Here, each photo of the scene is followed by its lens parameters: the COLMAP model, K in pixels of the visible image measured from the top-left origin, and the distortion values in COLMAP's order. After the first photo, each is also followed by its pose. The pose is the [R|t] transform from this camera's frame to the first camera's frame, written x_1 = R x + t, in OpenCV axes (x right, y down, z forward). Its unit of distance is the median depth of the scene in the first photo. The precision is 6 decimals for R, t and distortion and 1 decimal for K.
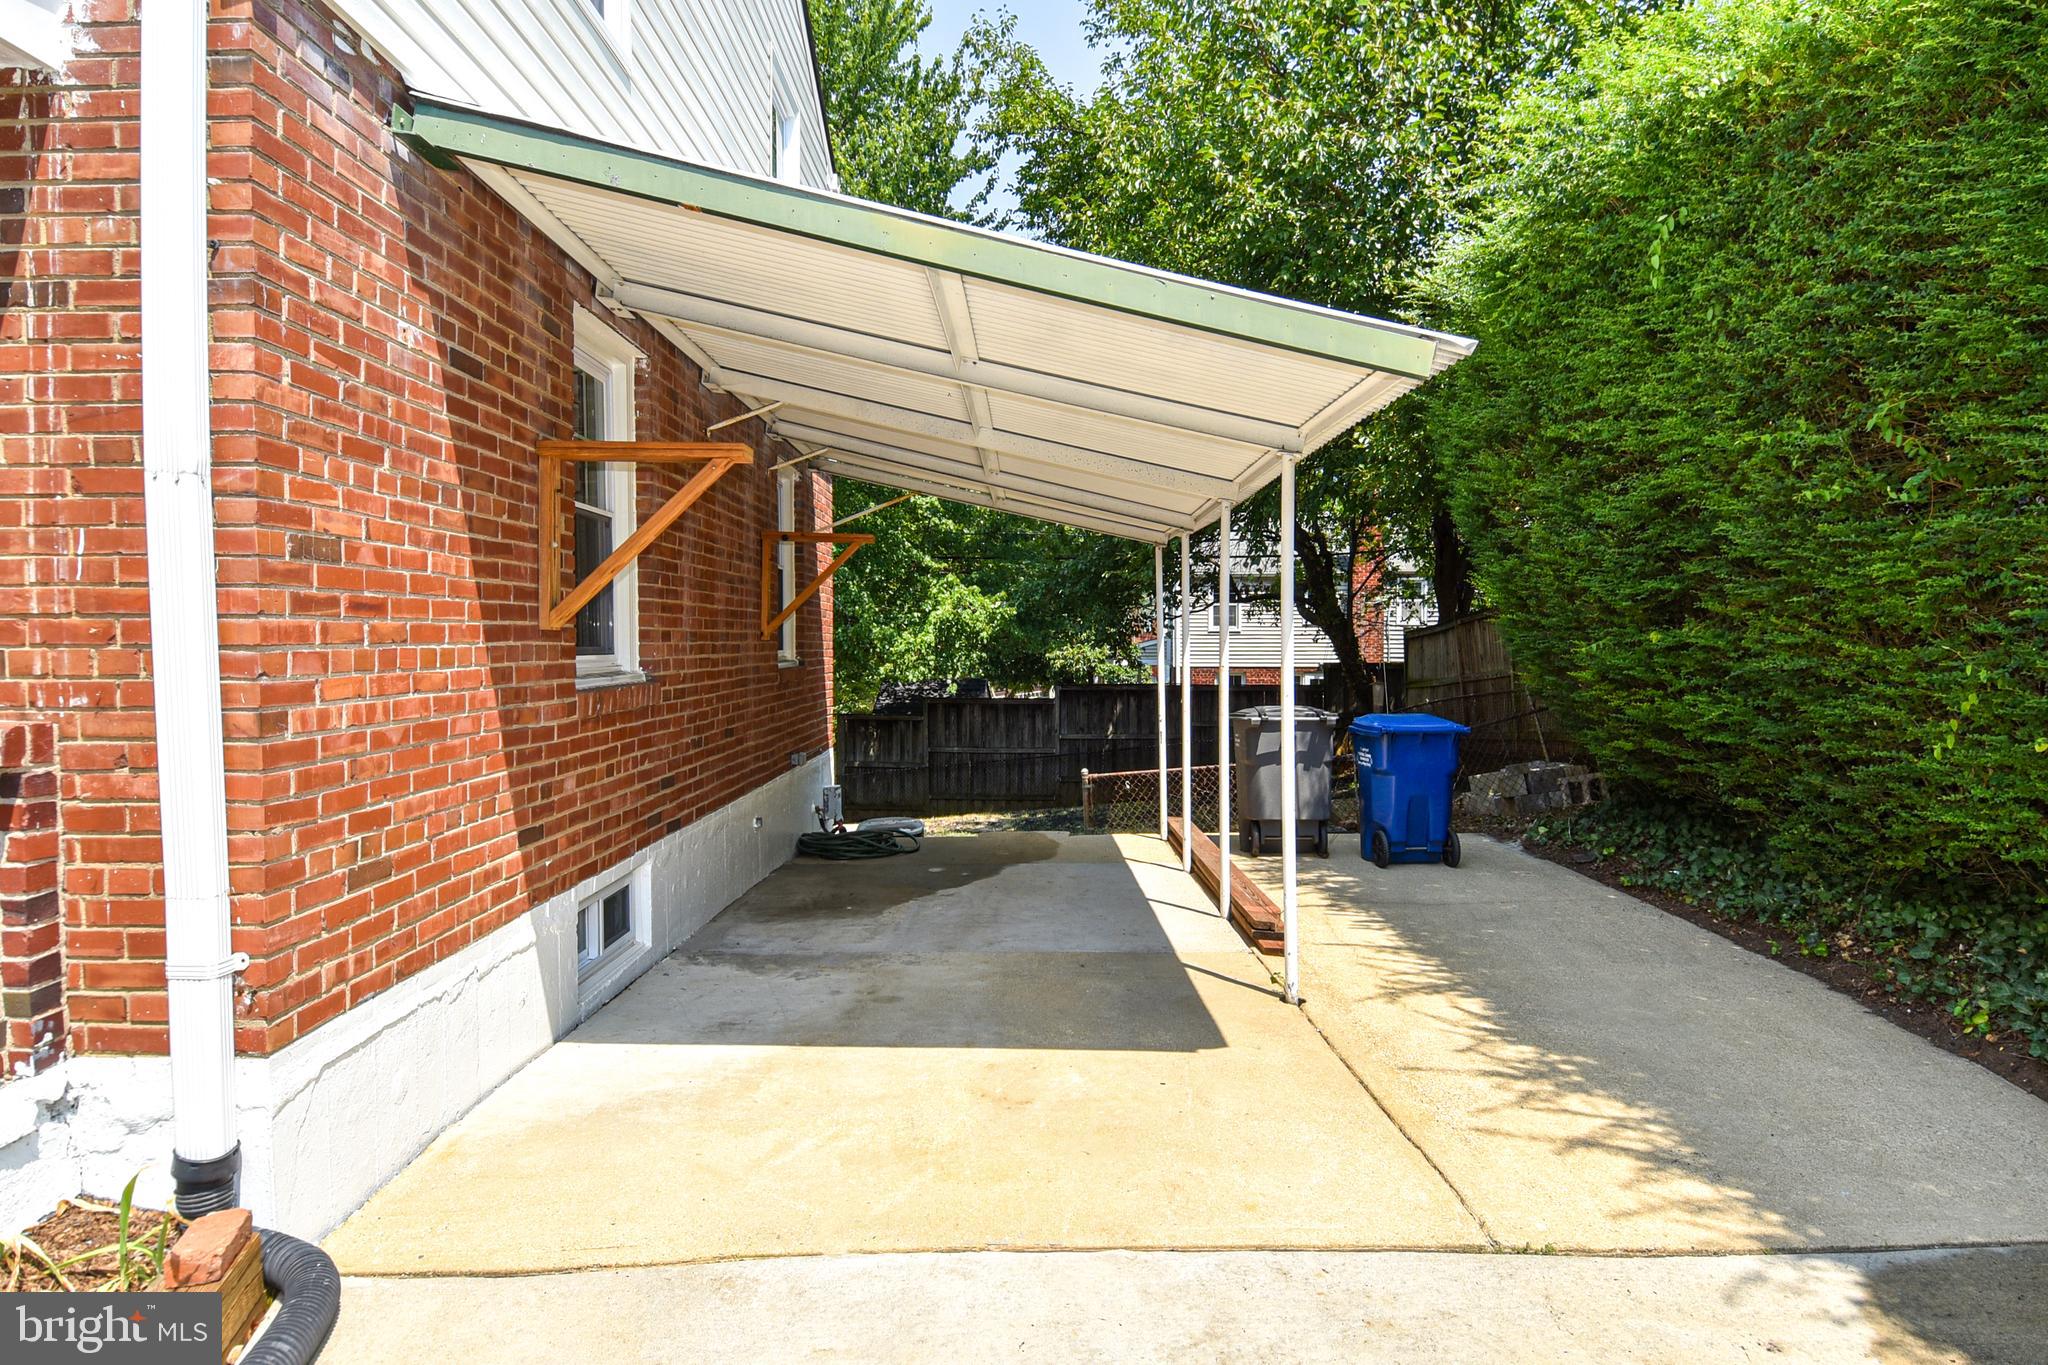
lens RADIAL K [[1115.7, 0, 1024.0], [0, 1115.7, 682.5], [0, 0, 1]] dist [0.021127, -0.000306]
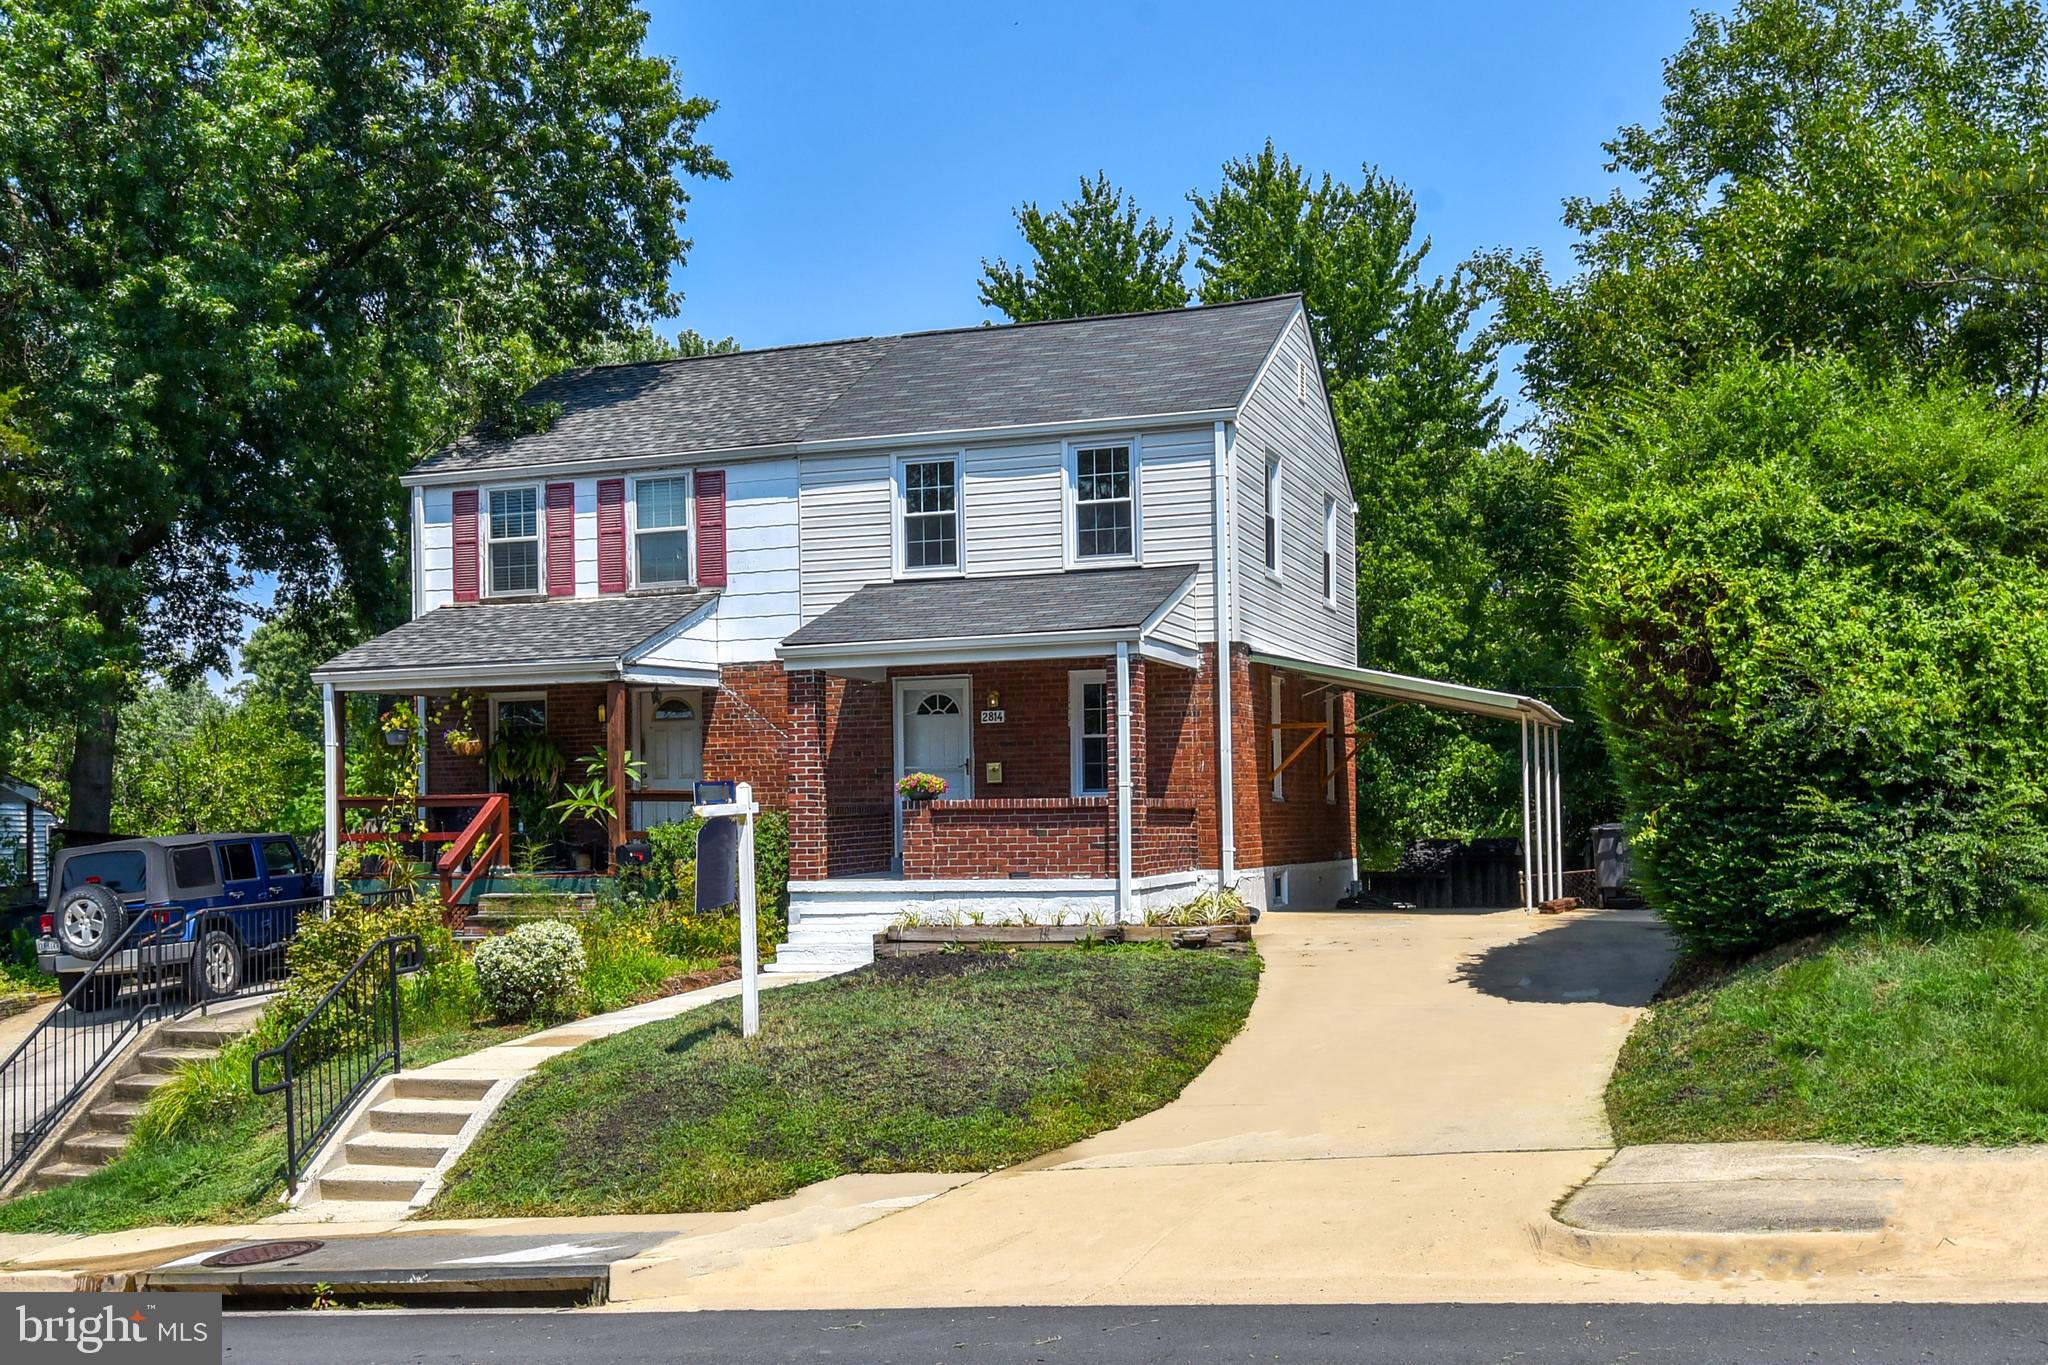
lens RADIAL K [[2092.5, 0, 1024.0], [0, 2092.5, 682.5], [0, 0, 1]] dist [-0.005285, -0.001789]
pose [[0.947553, -0.036149, -0.317547, 0.187281], [0.003123, 0.994582, -0.103905, 0.065904], [0.319583, 0.097464, 0.942533, -1.106452]]
